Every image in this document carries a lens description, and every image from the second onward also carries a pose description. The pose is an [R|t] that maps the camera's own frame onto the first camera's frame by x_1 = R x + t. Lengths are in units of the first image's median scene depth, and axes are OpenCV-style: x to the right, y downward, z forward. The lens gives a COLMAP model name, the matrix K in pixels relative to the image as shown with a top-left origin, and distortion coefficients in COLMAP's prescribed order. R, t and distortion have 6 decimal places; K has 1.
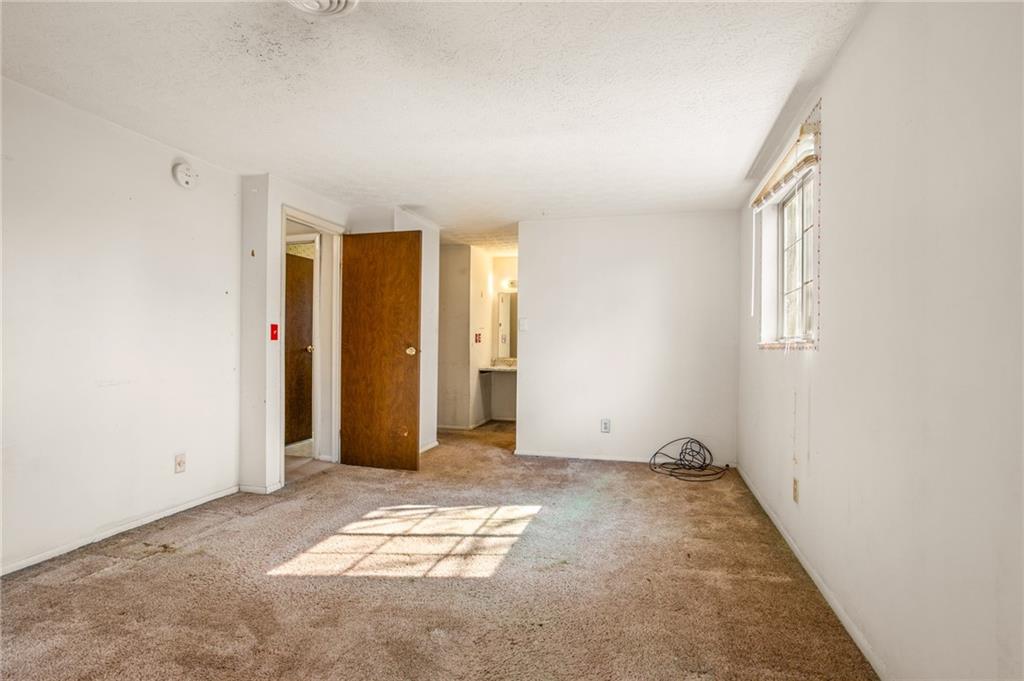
lens RADIAL K [[522.9, 0, 512.0], [0, 522.9, 340.5], [0, 0, 1]] dist [-0.001049, -0.000140]
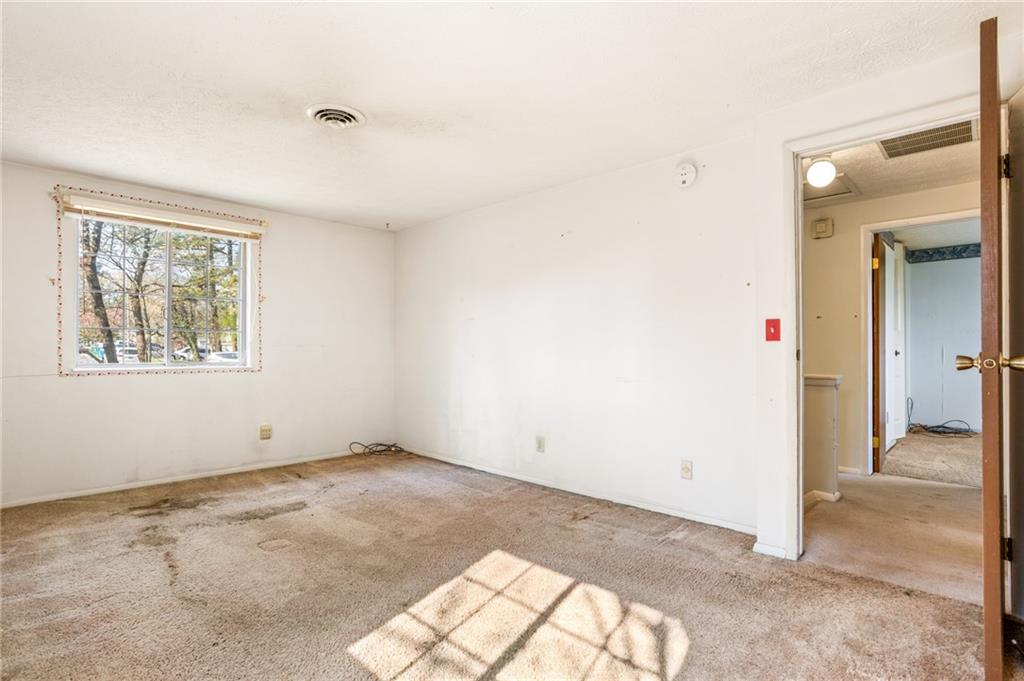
lens RADIAL K [[522.9, 0, 512.0], [0, 522.9, 340.5], [0, 0, 1]] dist [-0.001049, -0.000140]
pose [[-0.483720, -0.024767, -0.874872, 0.425953], [-0.003806, 0.999650, -0.026195, 0.023112], [0.875215, -0.009341, -0.483645, 1.319731]]
